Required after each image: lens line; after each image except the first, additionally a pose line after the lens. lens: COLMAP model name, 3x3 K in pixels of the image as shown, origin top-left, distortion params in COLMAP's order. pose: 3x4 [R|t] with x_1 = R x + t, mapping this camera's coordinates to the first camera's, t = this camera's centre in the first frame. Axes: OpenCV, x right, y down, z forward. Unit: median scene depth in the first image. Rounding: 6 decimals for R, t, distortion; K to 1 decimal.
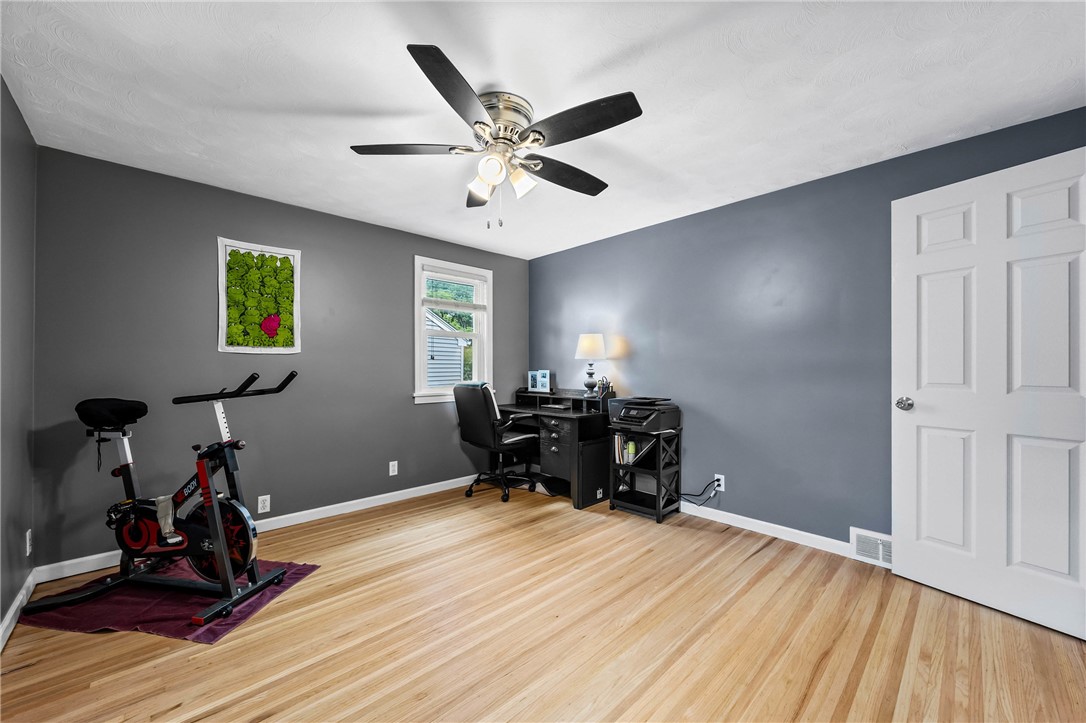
lens RADIAL K [[418.3, 0, 546.1], [0, 418.3, 366.8], [0, 0, 1]] dist [-0.001449, -0.000107]
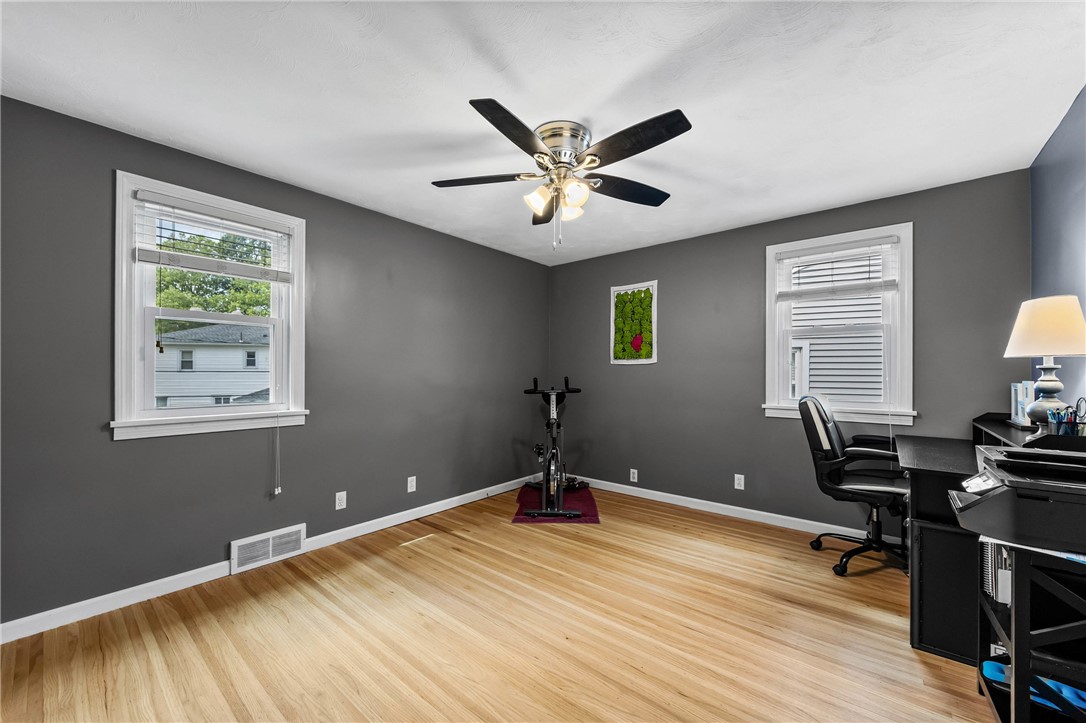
lens RADIAL K [[416.5, 0, 544.1], [0, 416.5, 373.6], [0, 0, 1]] dist [-0.000937, 0.000054]
pose [[0.117107, -0.000549, -0.993119, 0.633882], [-0.003654, 0.999993, -0.000984, 0.001500], [0.993113, 0.003744, 0.117104, 0.557311]]
